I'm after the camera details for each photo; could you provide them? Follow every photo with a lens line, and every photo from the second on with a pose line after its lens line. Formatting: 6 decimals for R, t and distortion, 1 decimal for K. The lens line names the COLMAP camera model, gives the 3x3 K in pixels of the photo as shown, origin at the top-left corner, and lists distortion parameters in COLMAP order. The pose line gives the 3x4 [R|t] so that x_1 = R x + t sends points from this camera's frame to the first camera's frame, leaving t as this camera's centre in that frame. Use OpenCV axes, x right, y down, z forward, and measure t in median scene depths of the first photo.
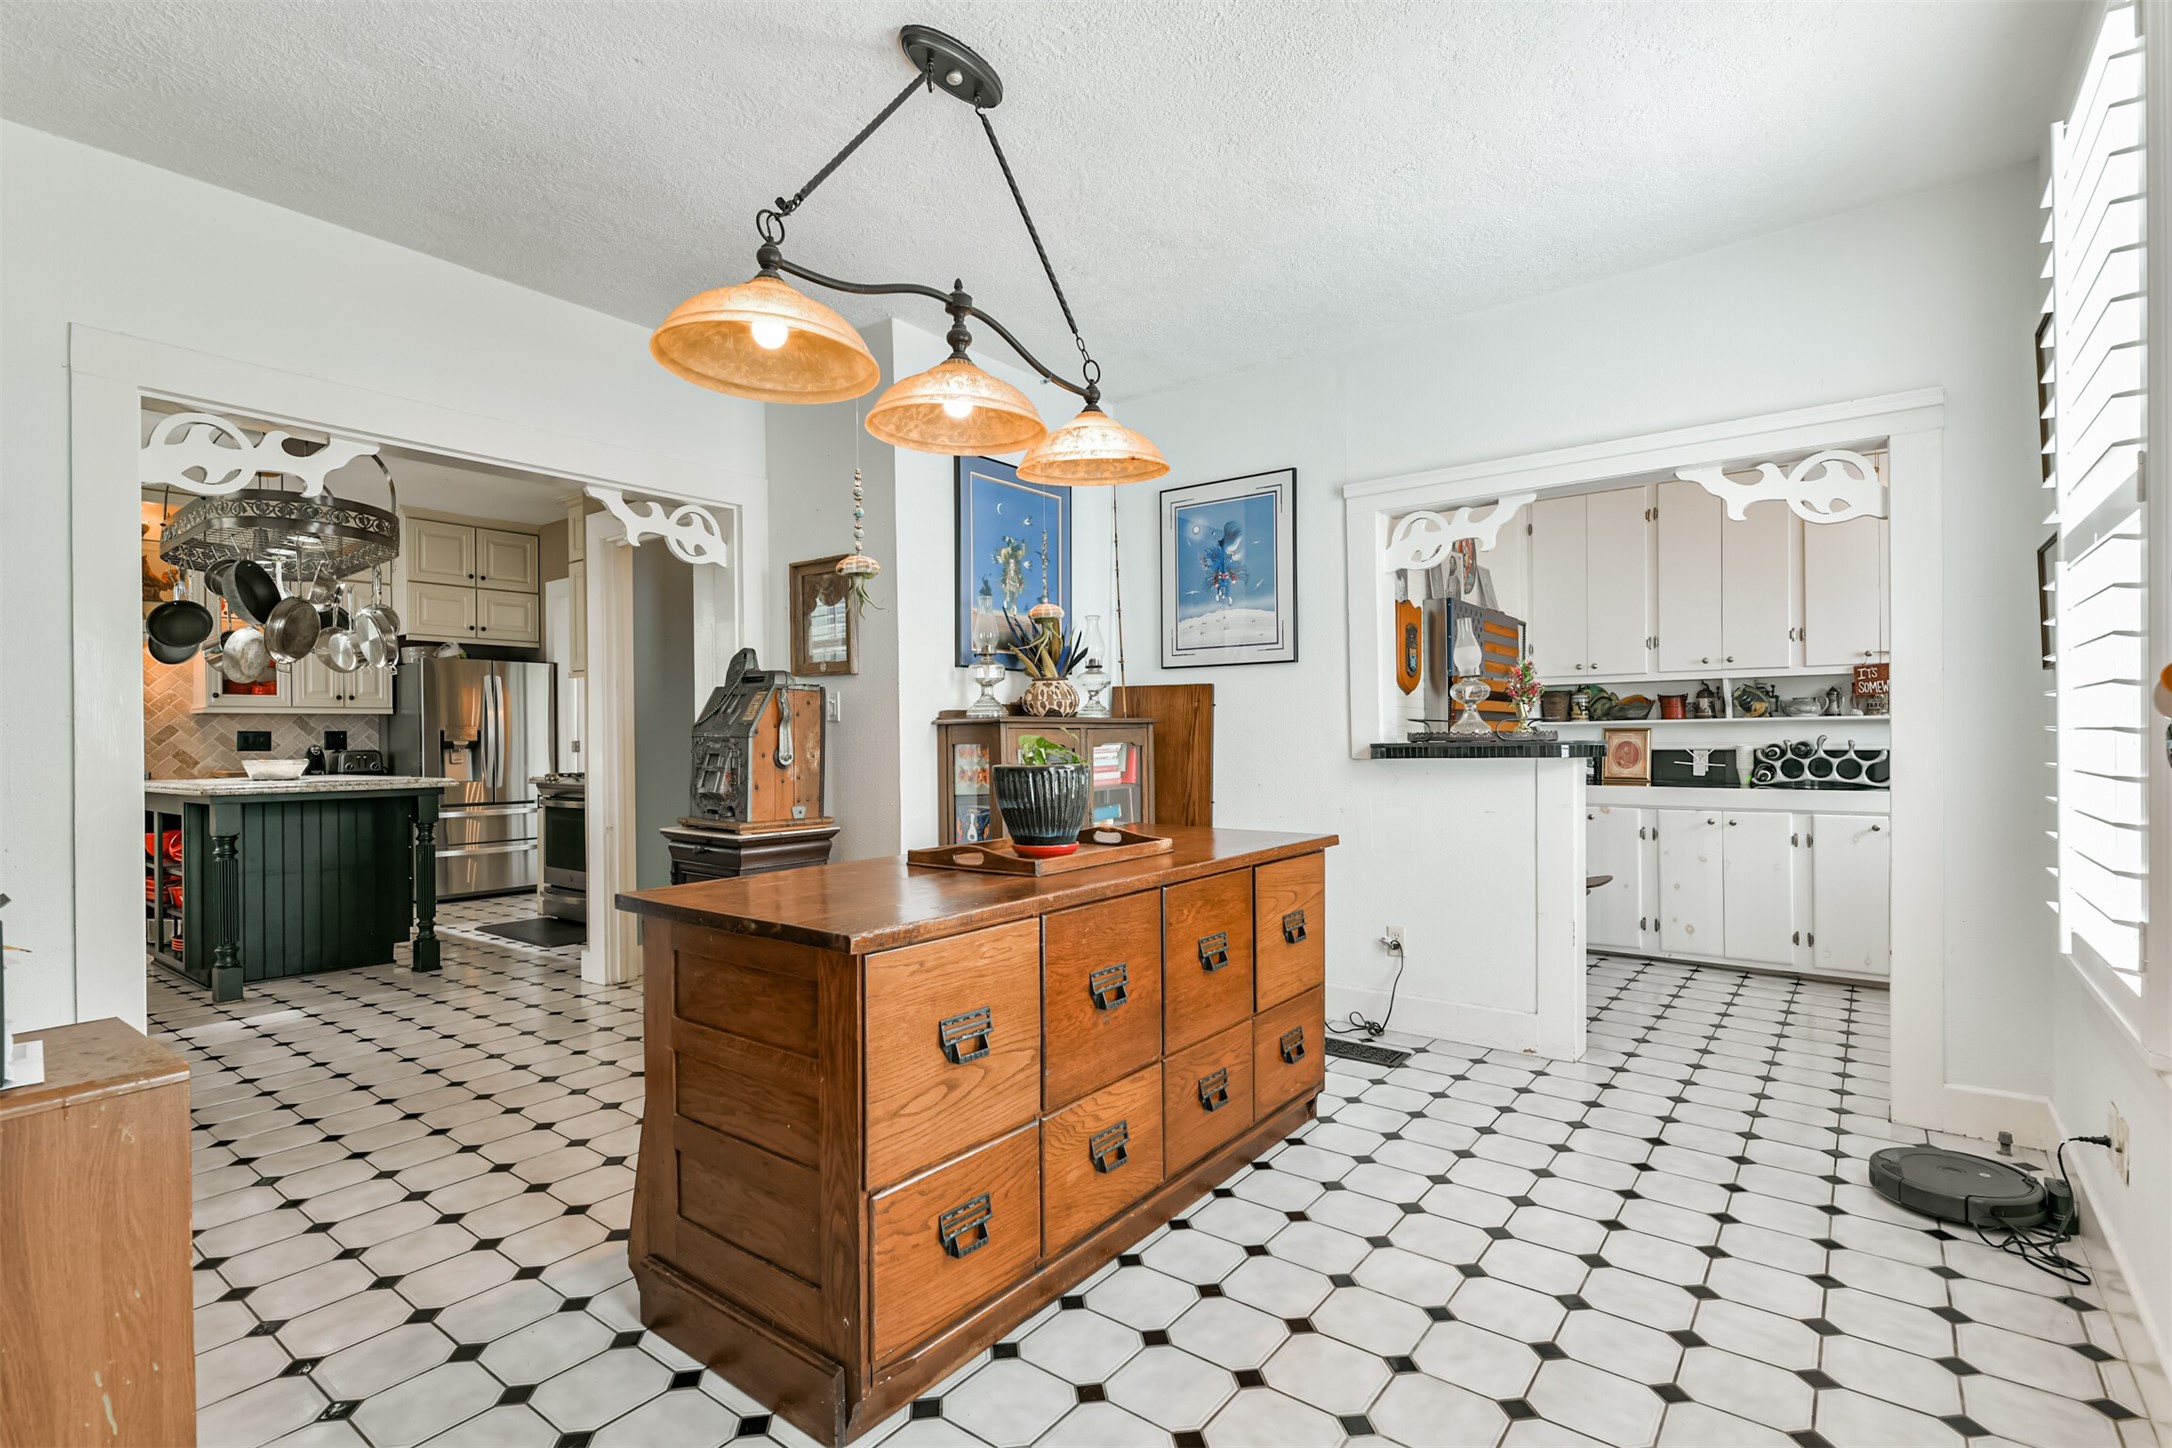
lens RADIAL K [[1013.5, 0, 1078.0], [0, 1013.5, 735.3], [0, 0, 1]] dist [-0.010099, -0.000664]
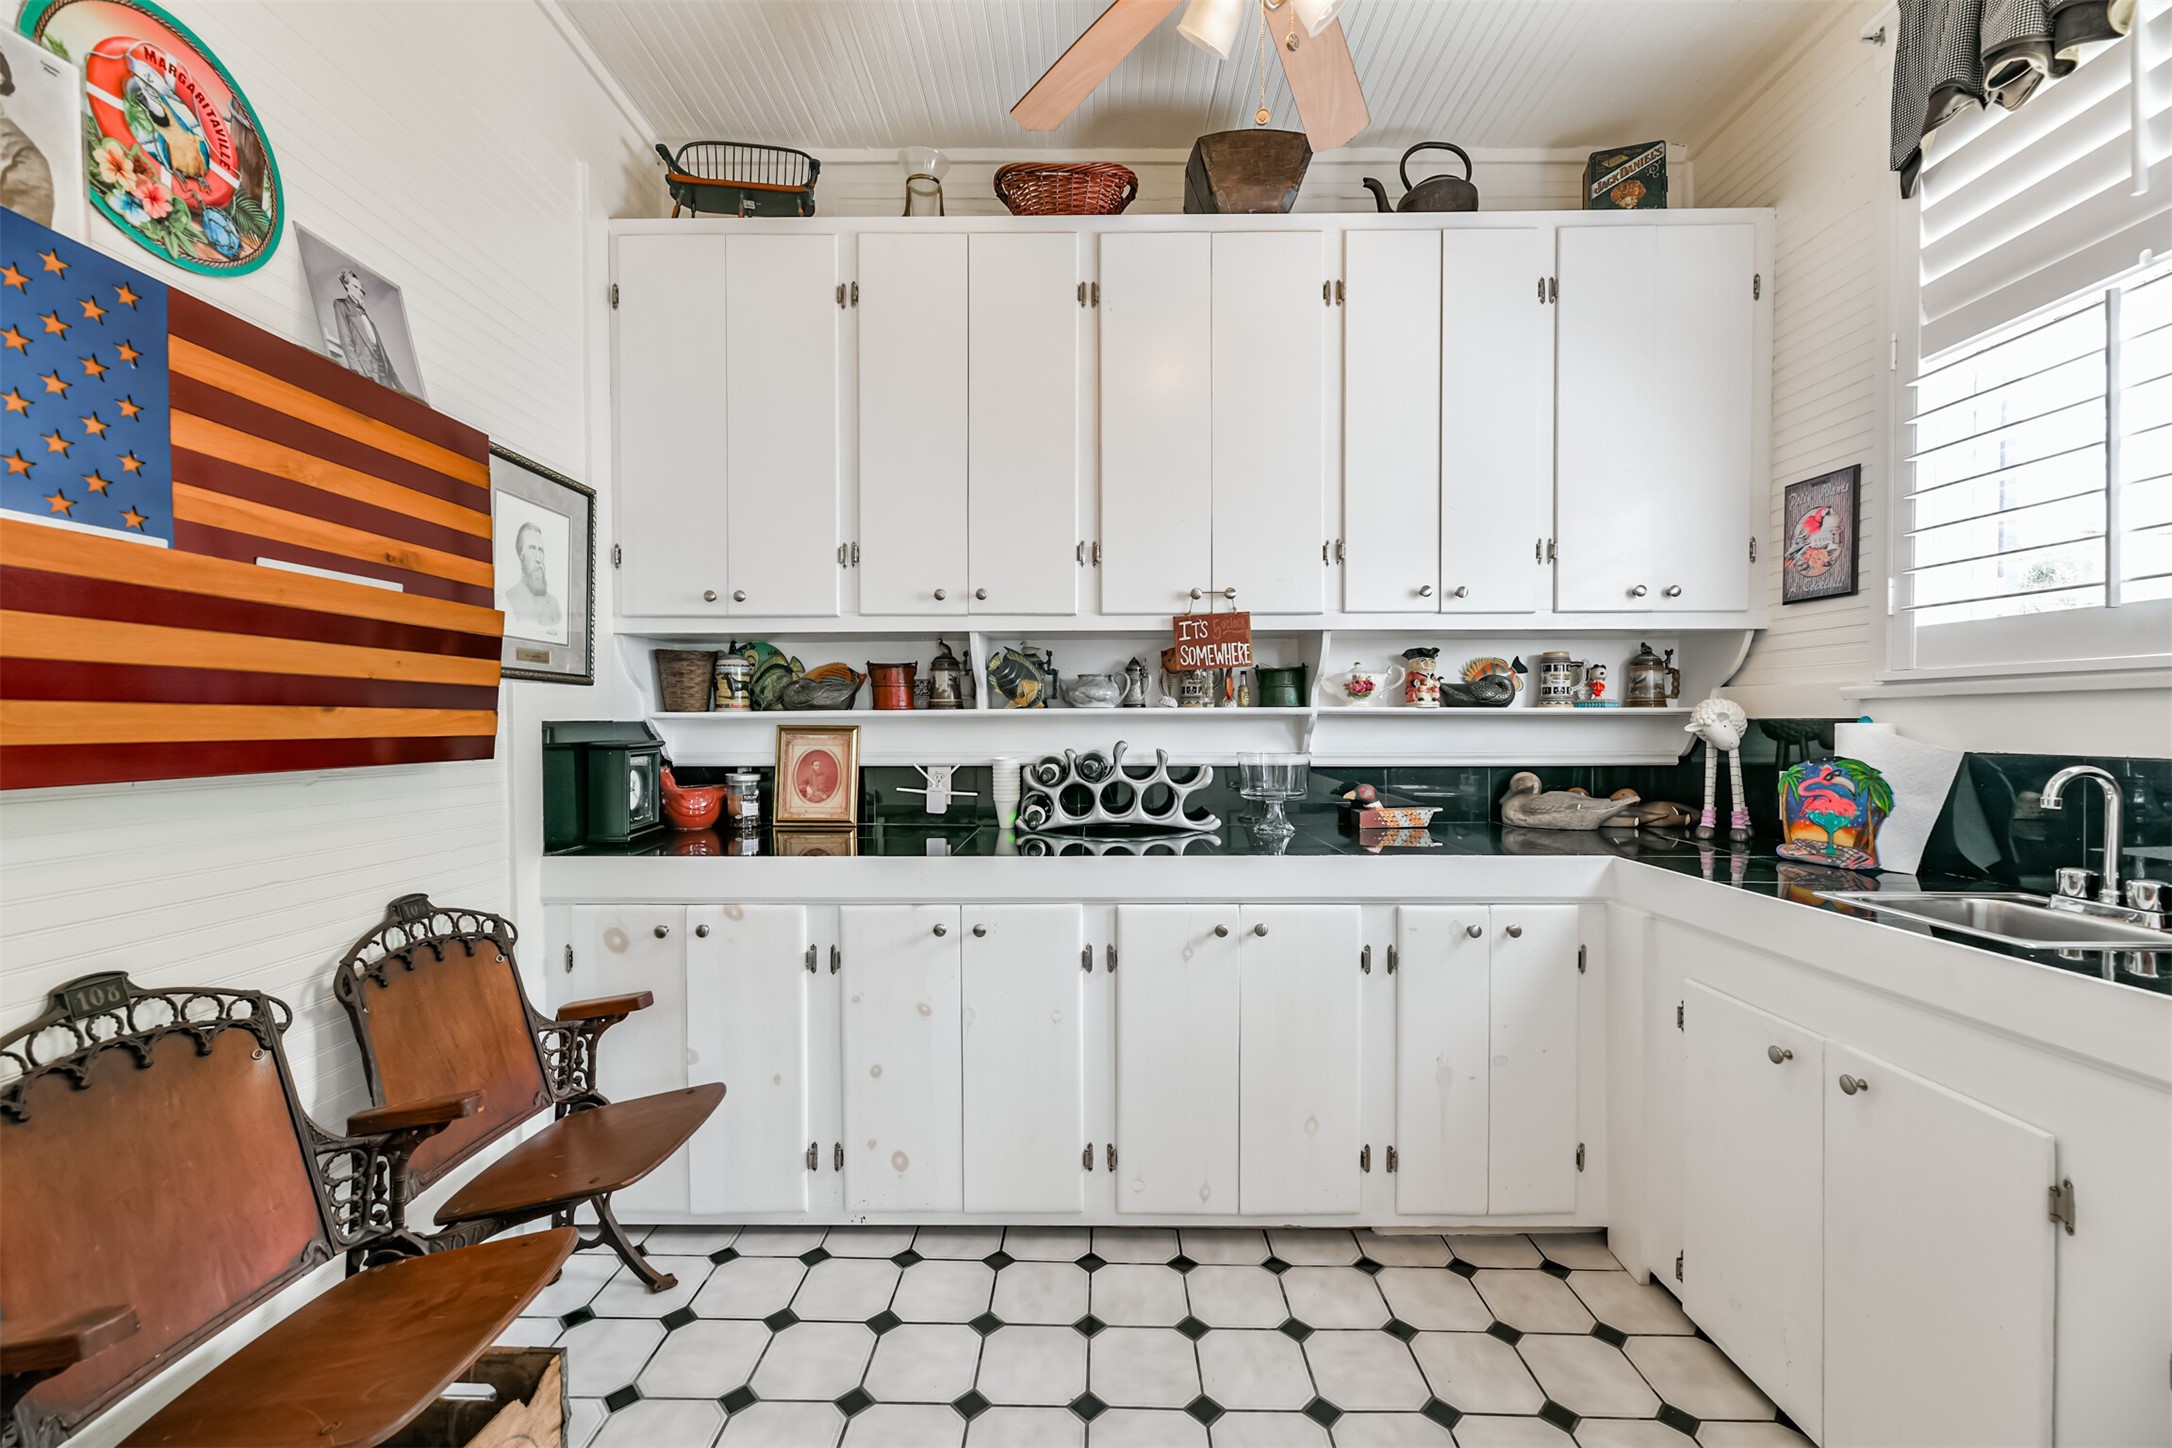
lens RADIAL K [[870.7, 0, 1085.0], [0, 870.7, 730.5], [0, 0, 1]] dist [0.007576, -0.000195]
pose [[0.793804, -0.000666, 0.608173, 0.417618], [-0.005169, 0.999956, 0.007841, -0.009564], [-0.608152, -0.009368, 0.793766, 0.613737]]
